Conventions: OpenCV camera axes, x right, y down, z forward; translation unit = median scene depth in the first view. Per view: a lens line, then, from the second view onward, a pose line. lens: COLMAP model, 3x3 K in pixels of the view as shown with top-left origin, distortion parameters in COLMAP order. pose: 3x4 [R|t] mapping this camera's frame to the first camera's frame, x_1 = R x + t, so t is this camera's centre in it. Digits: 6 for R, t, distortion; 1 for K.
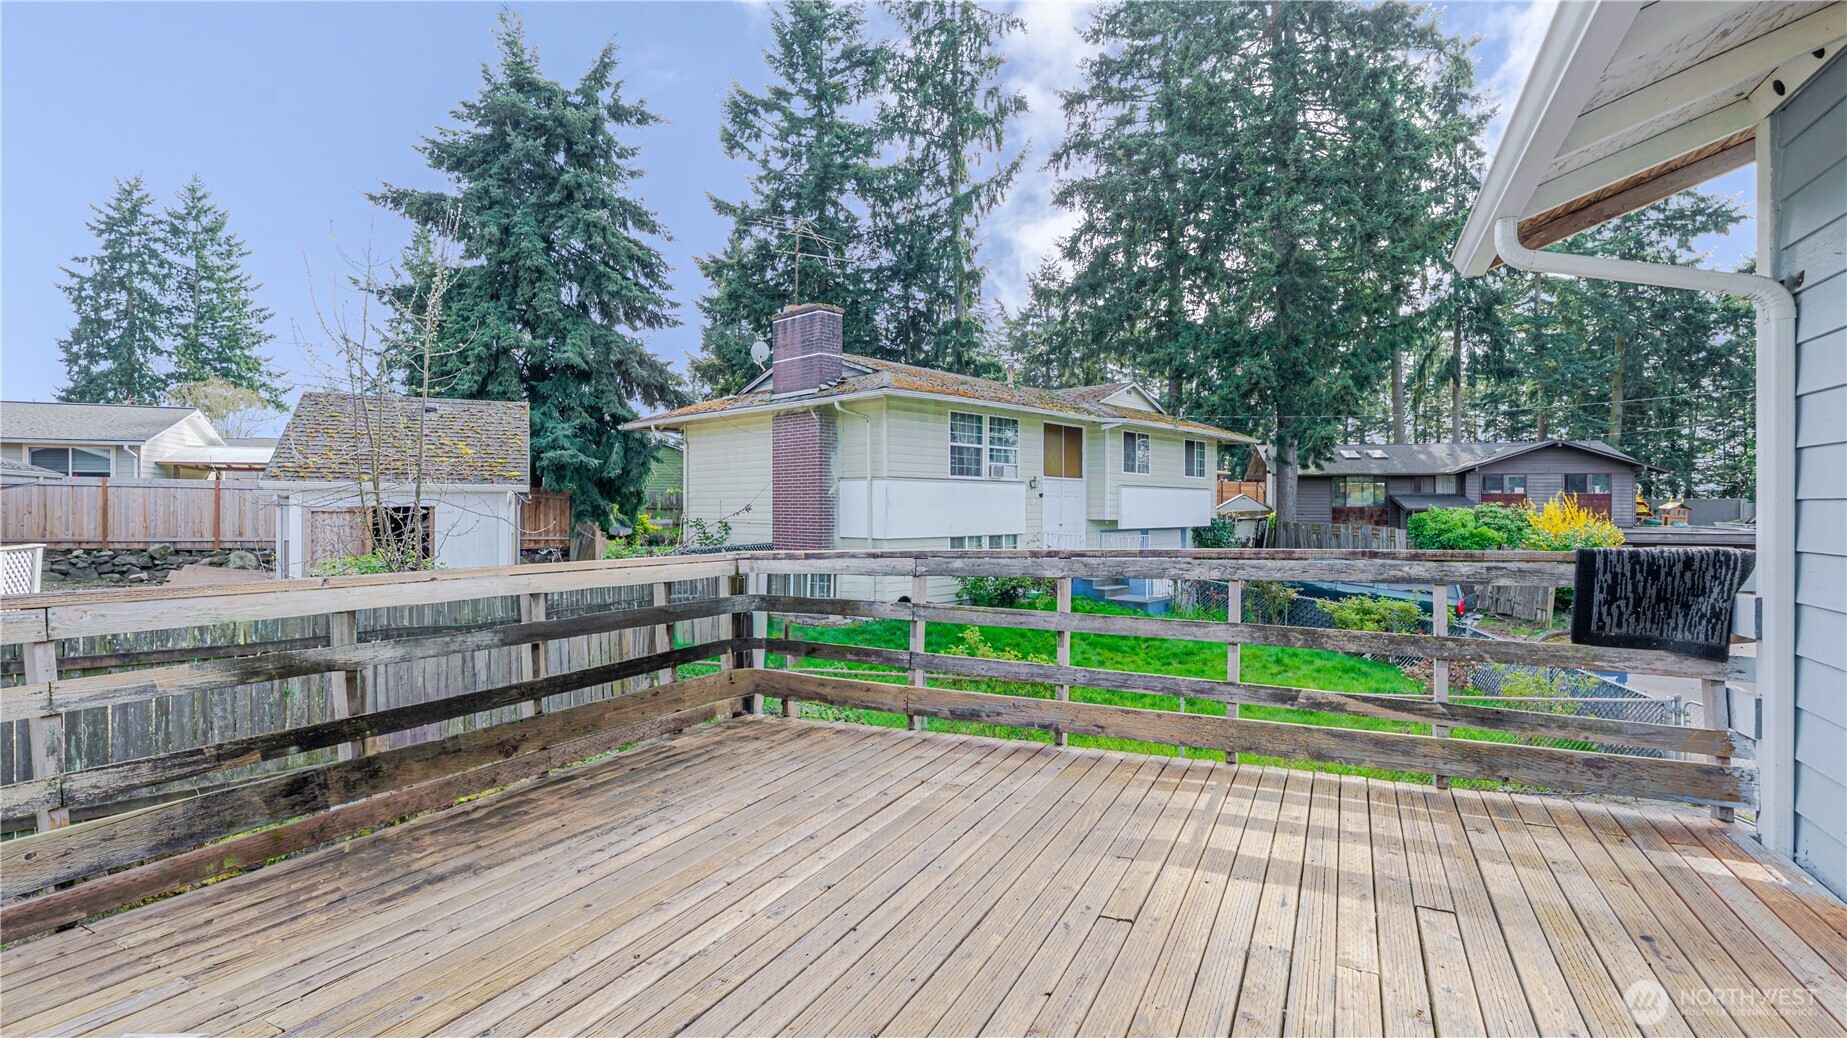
lens RADIAL K [[820.6, 0, 921.1], [0, 820.6, 508.7], [0, 0, 1]] dist [-0.012425, 0.001902]
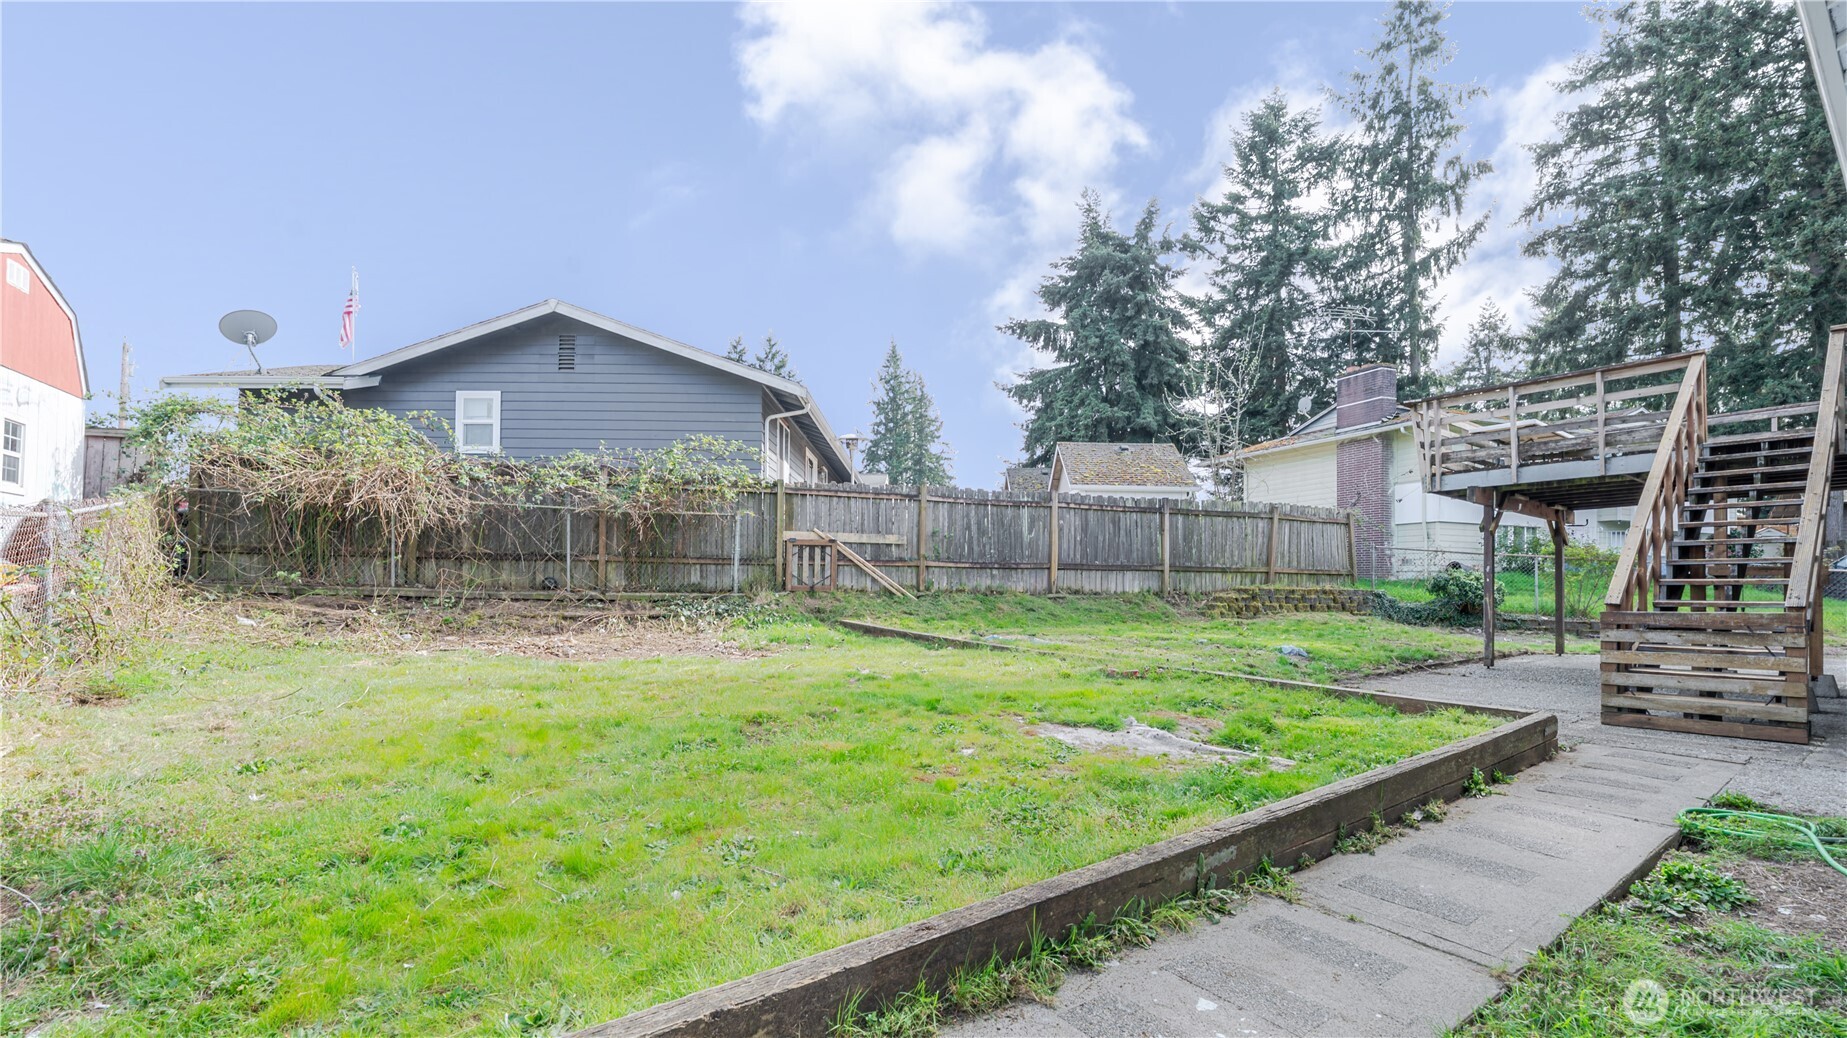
lens RADIAL K [[820.6, 0, 910.0], [0, 820.6, 582.6], [0, 0, 1]] dist [-0.012425, 0.001902]
pose [[0.906610, 0.003812, -0.421952, -0.104298], [-0.010803, 0.999841, -0.014178, 0.065119], [0.421831, 0.017412, 0.906507, -0.254472]]
